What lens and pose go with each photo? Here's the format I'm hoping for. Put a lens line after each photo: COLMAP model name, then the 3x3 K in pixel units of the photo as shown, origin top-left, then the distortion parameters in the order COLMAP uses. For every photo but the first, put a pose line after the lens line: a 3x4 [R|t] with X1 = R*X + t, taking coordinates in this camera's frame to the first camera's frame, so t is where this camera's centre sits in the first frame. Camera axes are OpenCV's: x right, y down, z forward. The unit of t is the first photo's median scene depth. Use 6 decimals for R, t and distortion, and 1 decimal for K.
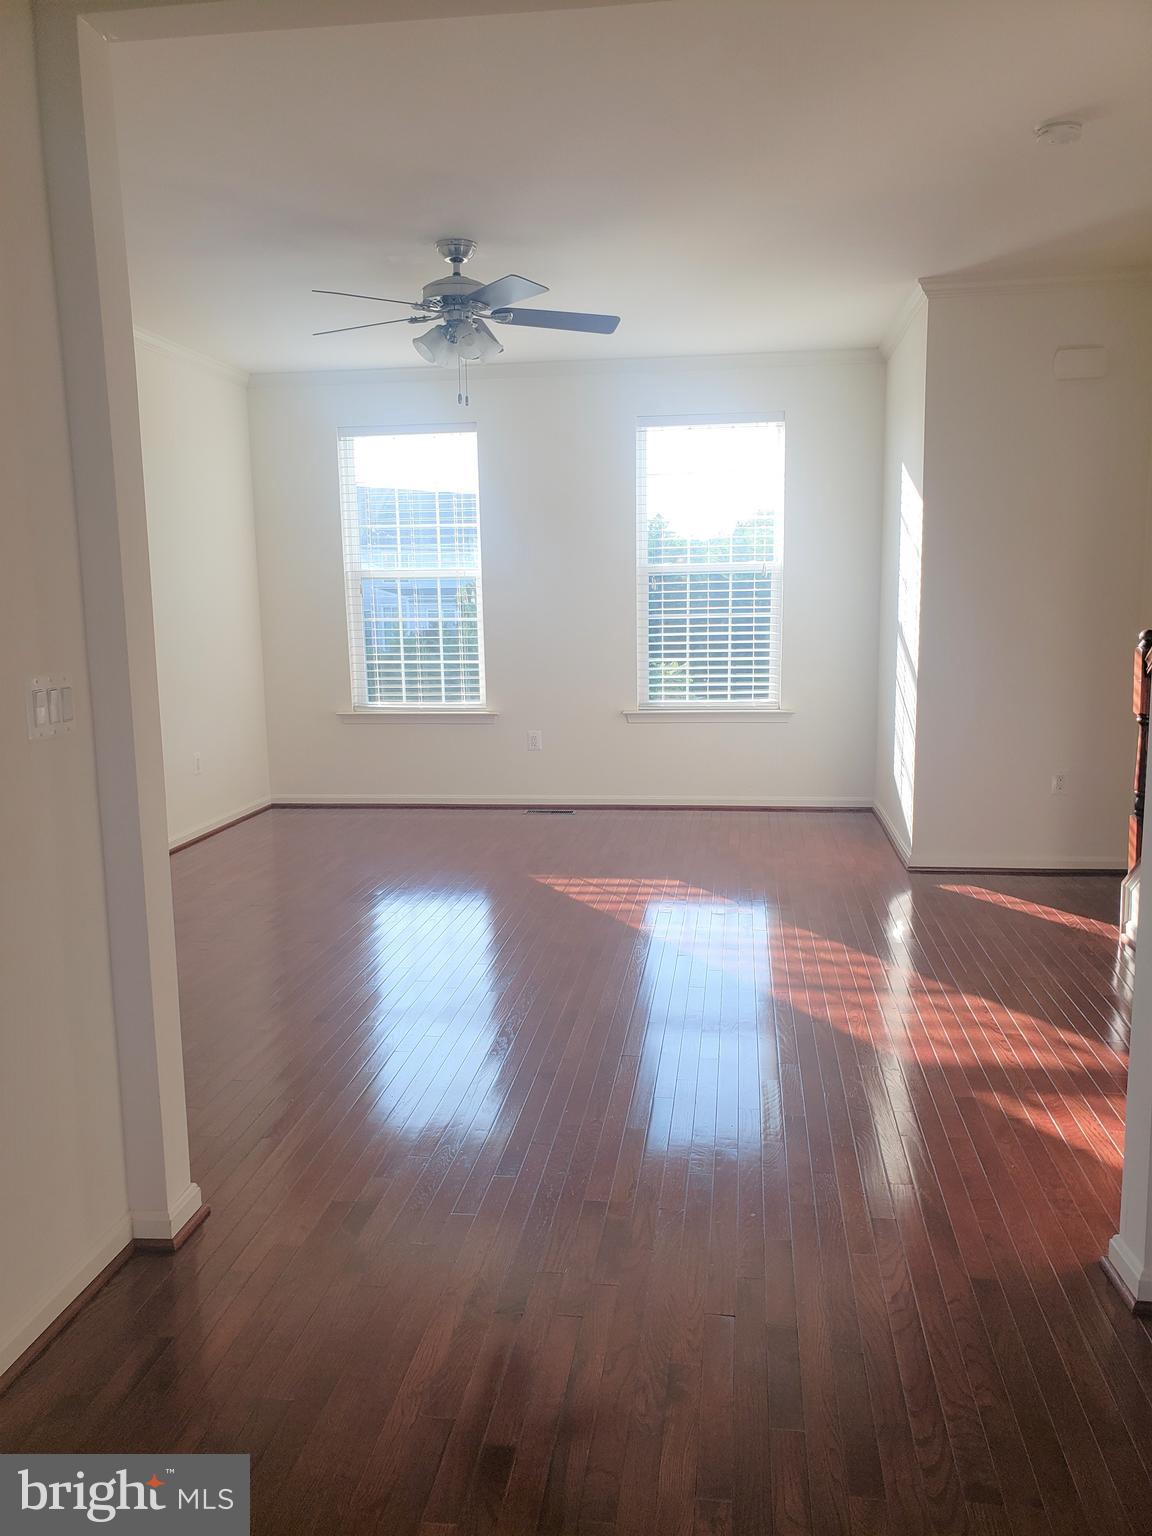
lens RADIAL K [[1196.4, 0, 570.6], [0, 1196.4, 772.1], [0, 0, 1]] dist [0.029118, -0.023377]
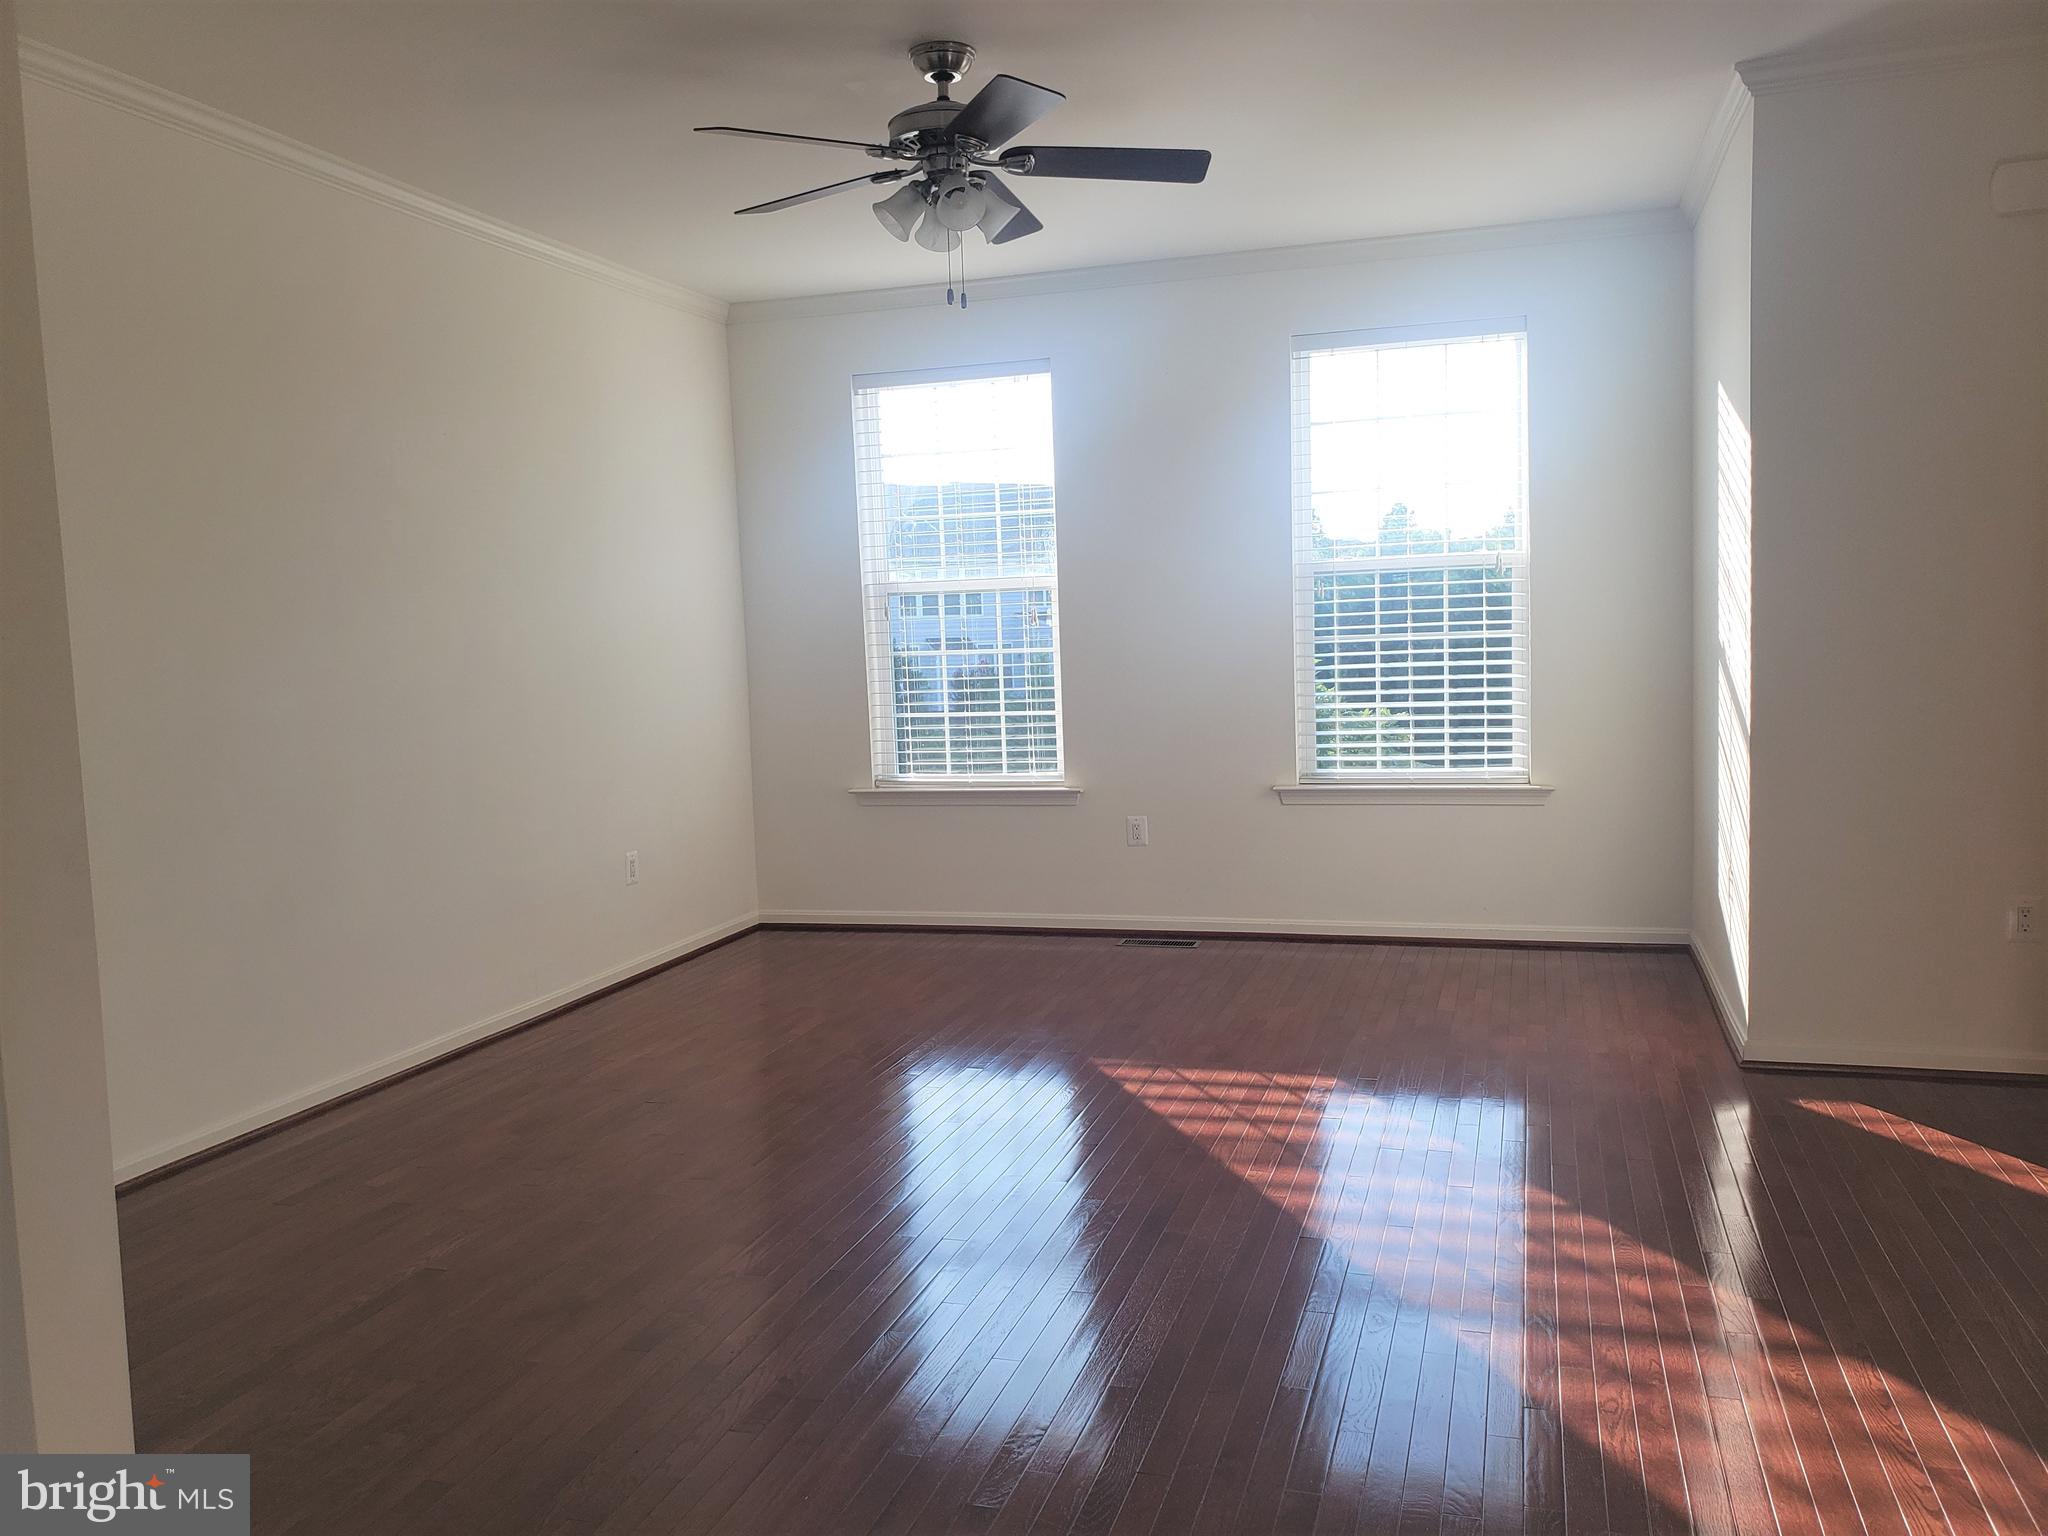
lens RADIAL K [[1595.1, 0, 1033.5], [0, 1595.1, 758.2], [0, 0, 1]] dist [0.029118, -0.023377]
pose [[0.987533, -0.006837, -0.157267, 0.053210], [-0.002416, 0.998281, -0.058565, -0.016749], [0.157397, 0.058215, 0.985818, 0.139914]]
